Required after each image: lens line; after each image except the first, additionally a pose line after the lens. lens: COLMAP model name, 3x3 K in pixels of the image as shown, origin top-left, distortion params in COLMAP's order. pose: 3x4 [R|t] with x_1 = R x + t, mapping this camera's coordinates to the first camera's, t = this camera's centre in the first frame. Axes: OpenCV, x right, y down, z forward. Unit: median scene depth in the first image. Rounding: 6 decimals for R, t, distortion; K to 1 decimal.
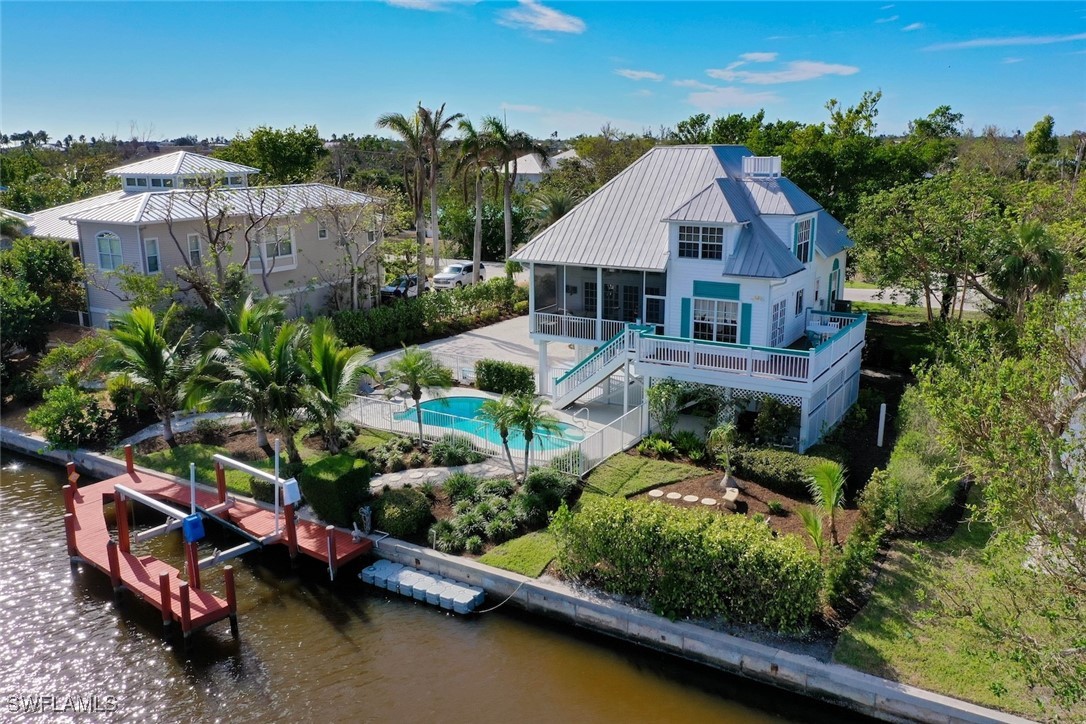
lens RADIAL K [[895.5, 0, 543.0], [0, 895.5, 362.0], [0, 0, 1]] dist [-0.002521, 0.001495]
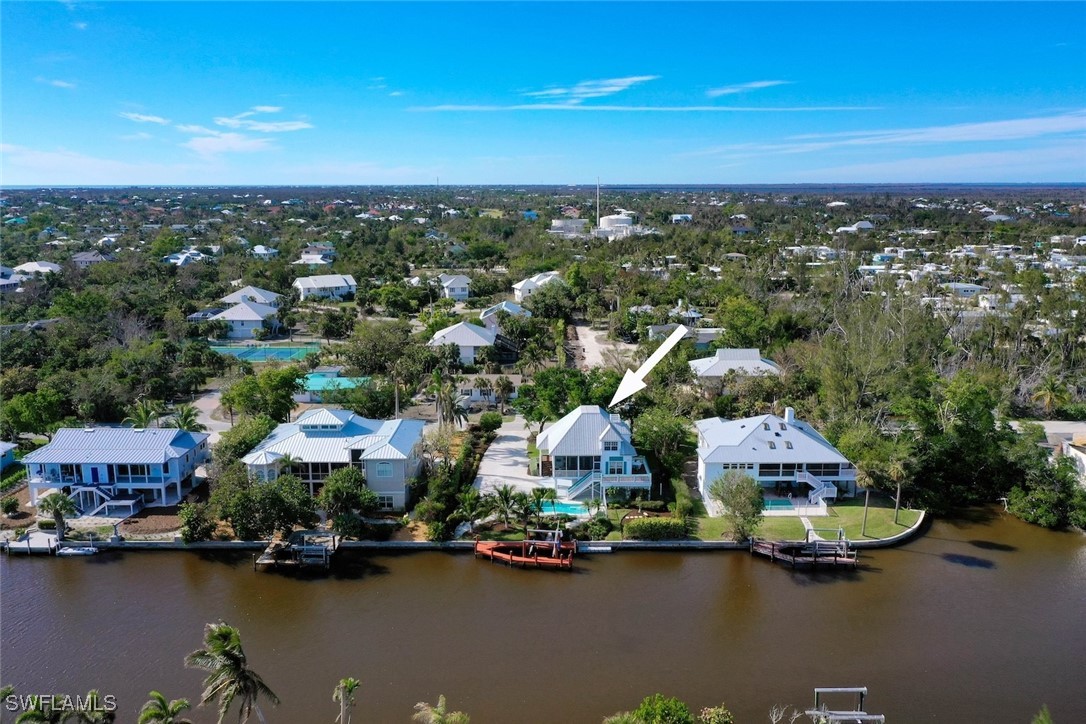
lens RADIAL K [[895.5, 0, 543.0], [0, 895.5, 362.0], [0, 0, 1]] dist [-0.002521, 0.001495]
pose [[0.858891, -0.101318, 0.502037, -2.153455], [0.119216, 0.992862, -0.003583, -0.578757], [-0.498091, 0.062928, 0.864839, -2.332707]]
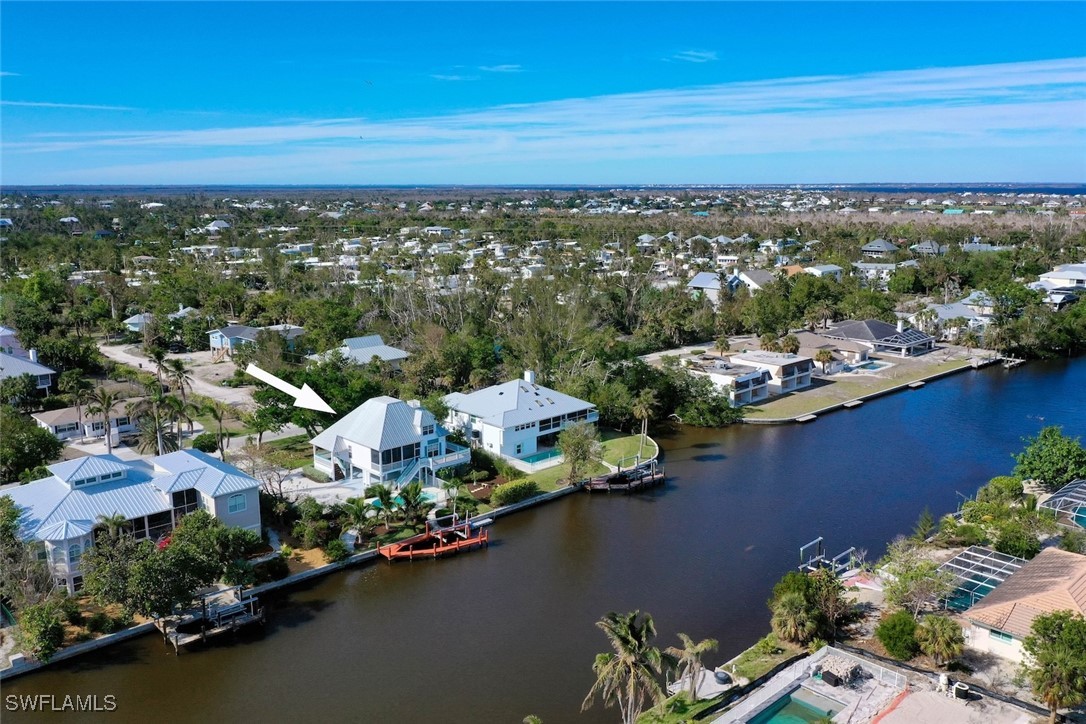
lens RADIAL K [[895.5, 0, 543.0], [0, 895.5, 362.0], [0, 0, 1]] dist [-0.002521, 0.001495]
pose [[0.266247, -0.187451, 0.945502, -3.639988], [0.222697, 0.966332, 0.128871, -0.905992], [-0.937827, 0.176249, 0.299028, -0.658470]]
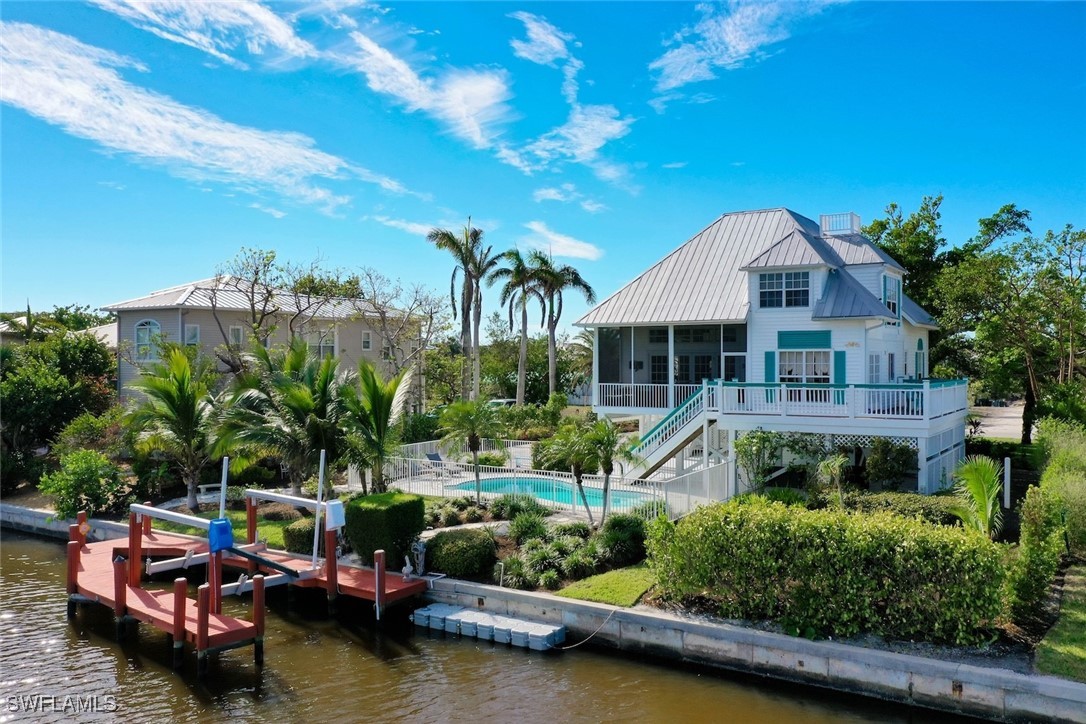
lens RADIAL K [[895.5, 0, 543.0], [0, 895.5, 362.0], [0, 0, 1]] dist [-0.002521, 0.001495]
pose [[0.999663, 0.004567, -0.025539, -0.058836], [-0.010436, 0.972012, -0.234698, 0.190492], [0.023752, 0.234885, 0.971733, 0.134808]]
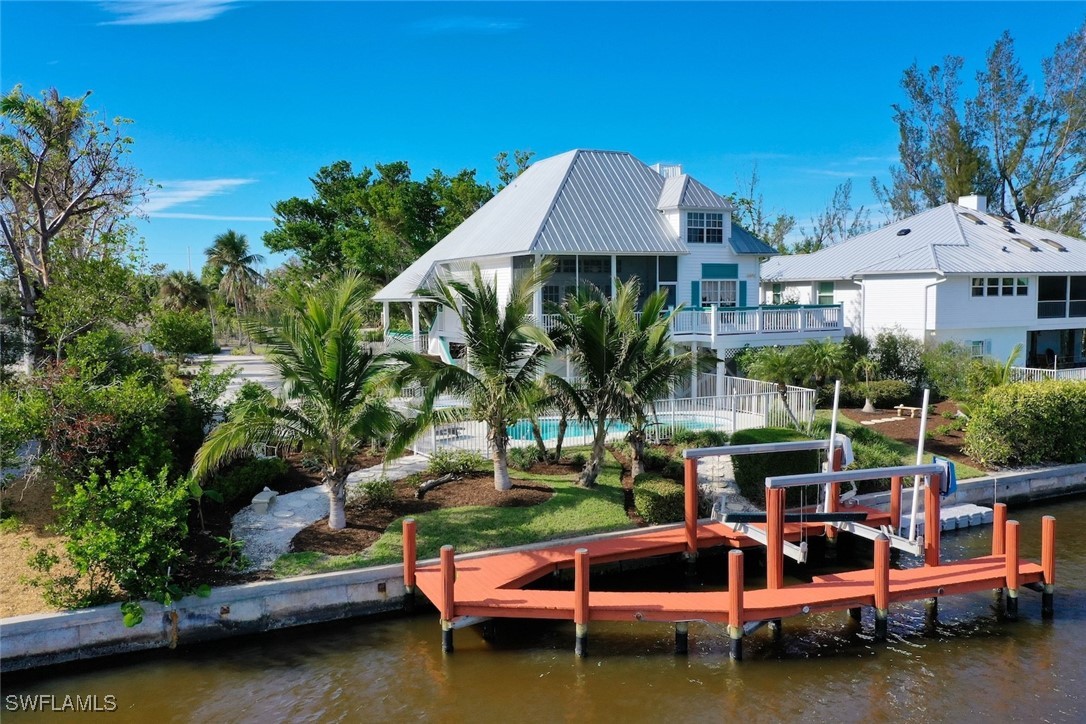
lens RADIAL K [[904.6, 0, 543.0], [0, 904.6, 362.0], [0, 0, 1]] dist [-0.042285, 0.002194]
pose [[0.542399, -0.064393, 0.837649, -1.016868], [0.208533, 0.976174, -0.059989, 0.058051], [-0.813828, 0.207216, 0.542904, 0.722916]]
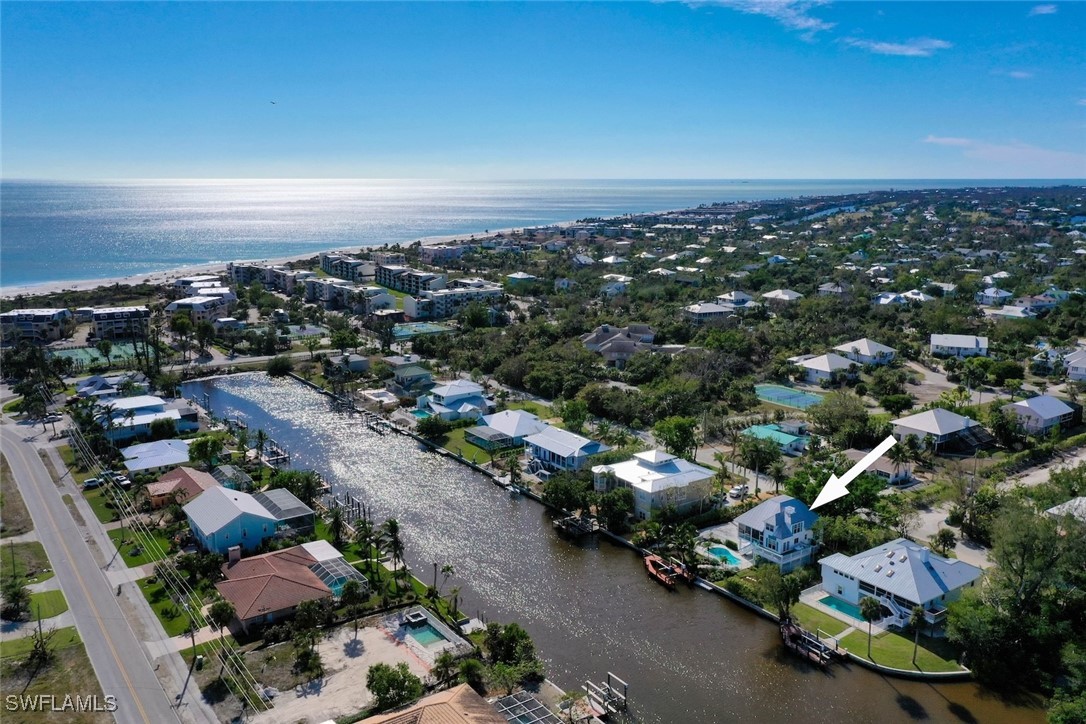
lens RADIAL K [[895.5, 0, 543.0], [0, 895.5, 362.0], [0, 0, 1]] dist [-0.002521, 0.001495]
pose [[0.916853, 0.087664, -0.389482, 1.030534], [-0.099417, 0.994995, -0.010080, -1.025259], [0.386649, 0.047963, 0.920979, -4.777169]]
